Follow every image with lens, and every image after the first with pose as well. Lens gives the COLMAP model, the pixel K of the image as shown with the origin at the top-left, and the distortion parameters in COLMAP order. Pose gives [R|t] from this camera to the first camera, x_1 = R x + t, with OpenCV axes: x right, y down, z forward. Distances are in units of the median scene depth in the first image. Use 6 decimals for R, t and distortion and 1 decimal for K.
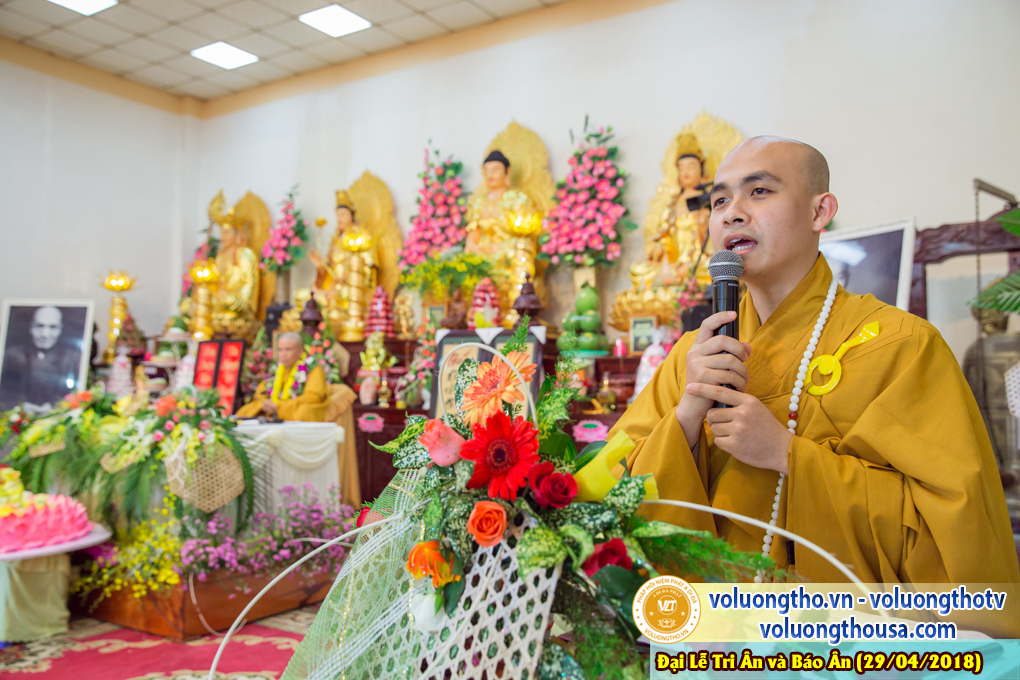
lens RADIAL K [[843.9, 0, 510.0], [0, 843.9, 340.0], [0, 0, 1]] dist [-0.067772, 0.092206]
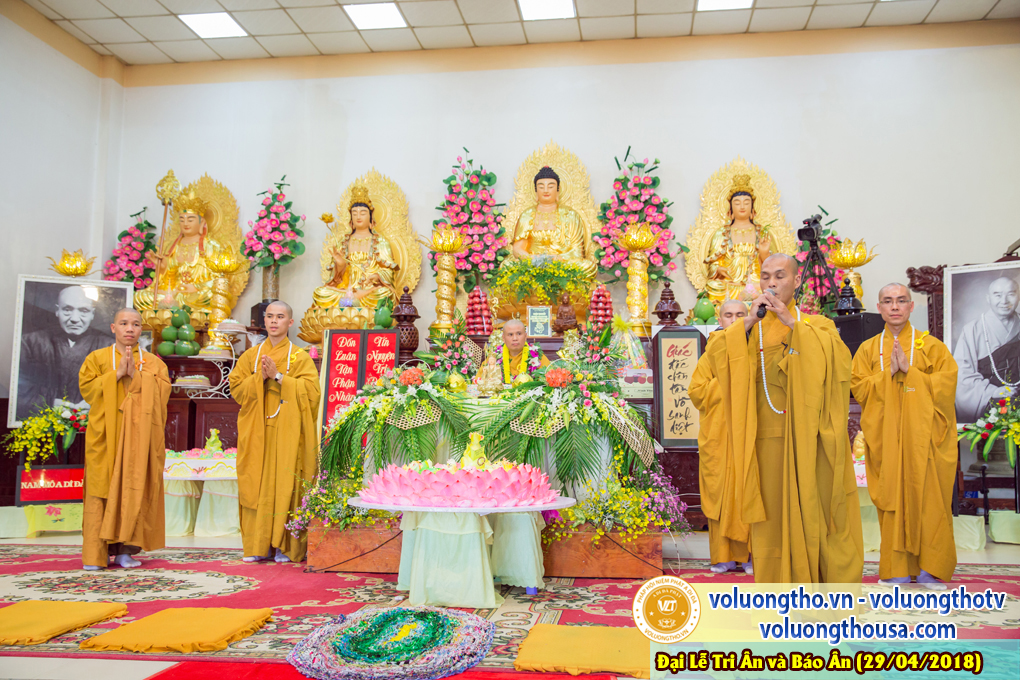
lens RADIAL K [[905.1, 0, 510.0], [0, 905.1, 340.0], [0, 0, 1]] dist [-0.053450, 0.115668]
pose [[0.906074, 0.038094, 0.421401, -0.570845], [-0.020837, 0.998748, -0.045483, 0.049932], [-0.422606, 0.032430, 0.905733, -0.014207]]
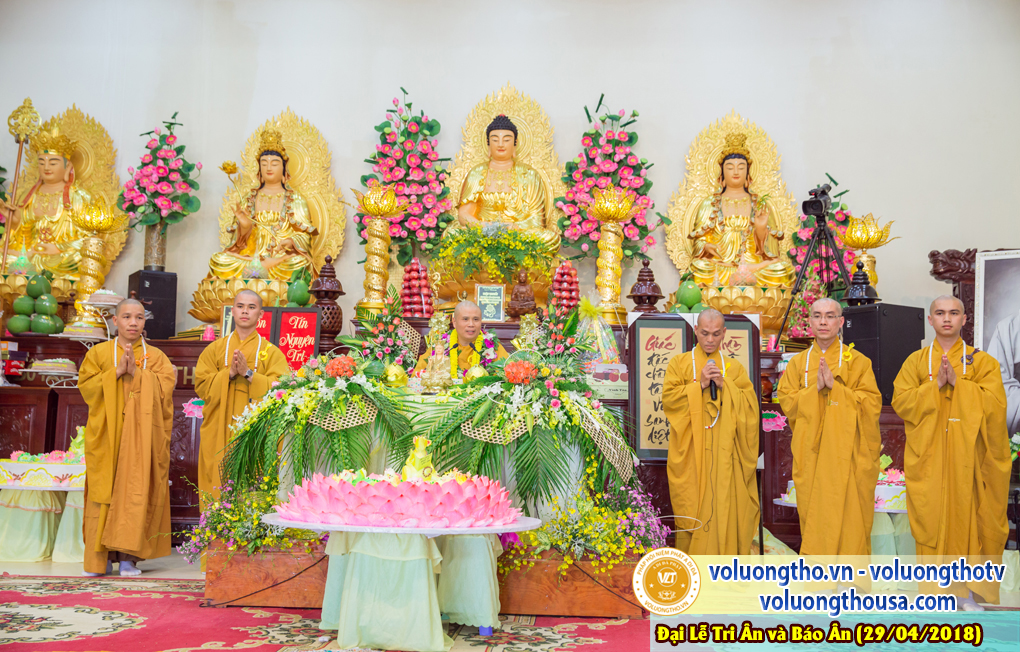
lens RADIAL K [[1107.1, 0, 510.0], [0, 1107.1, 312.2], [0, 0, 1]] dist [0.003236, 0.133794]
pose [[0.875426, 0.066978, 0.478690, -0.588318], [-0.044184, 0.997295, -0.058737, 0.050063], [-0.481329, 0.030270, 0.876017, -0.014416]]
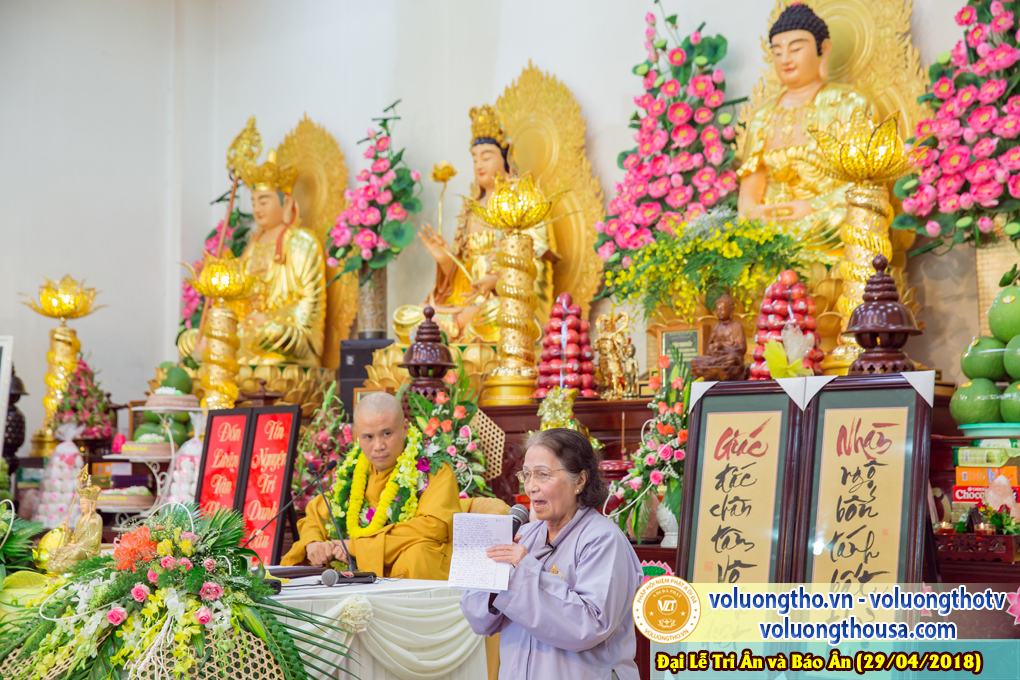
lens RADIAL K [[1596.9, 0, 510.0], [0, 1596.9, 340.0], [0, 0, 1]] dist [0.137115, 0.067294]
pose [[0.983829, -0.021687, -0.177791, -0.019547], [0.014922, 0.999116, -0.039298, -0.000938], [0.178486, 0.036010, 0.983283, 0.075547]]
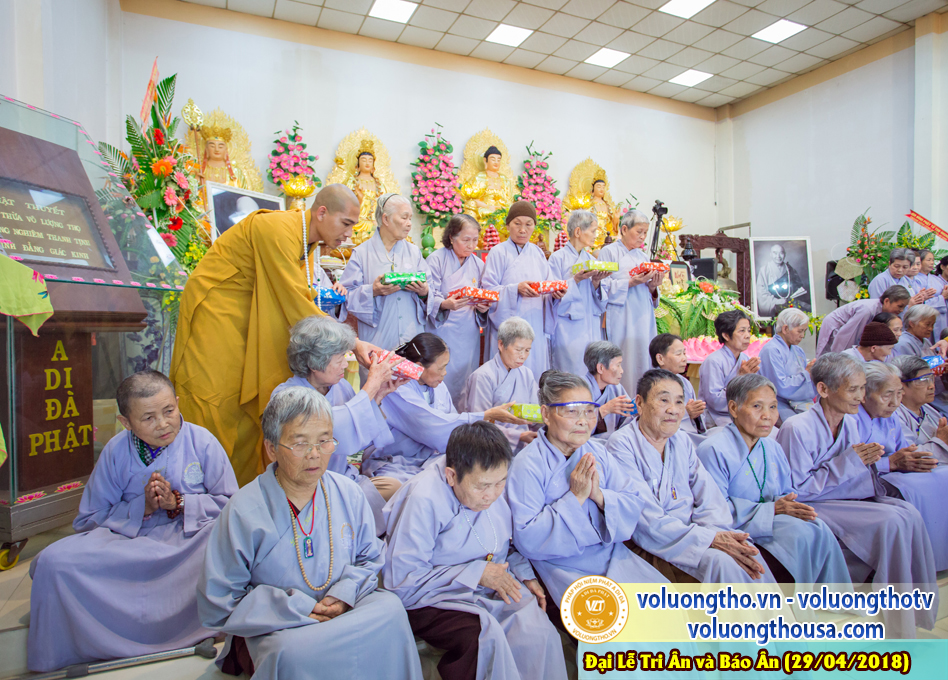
lens RADIAL K [[588.3, 0, 474.0], [0, 588.3, 340.0], [0, 0, 1]] dist [-0.047744, 0.000607]
pose [[0.553021, -0.026841, 0.832735, -1.028189], [-0.037175, 0.997691, 0.056846, 0.081641], [-0.832337, -0.062394, 0.550746, 0.428038]]
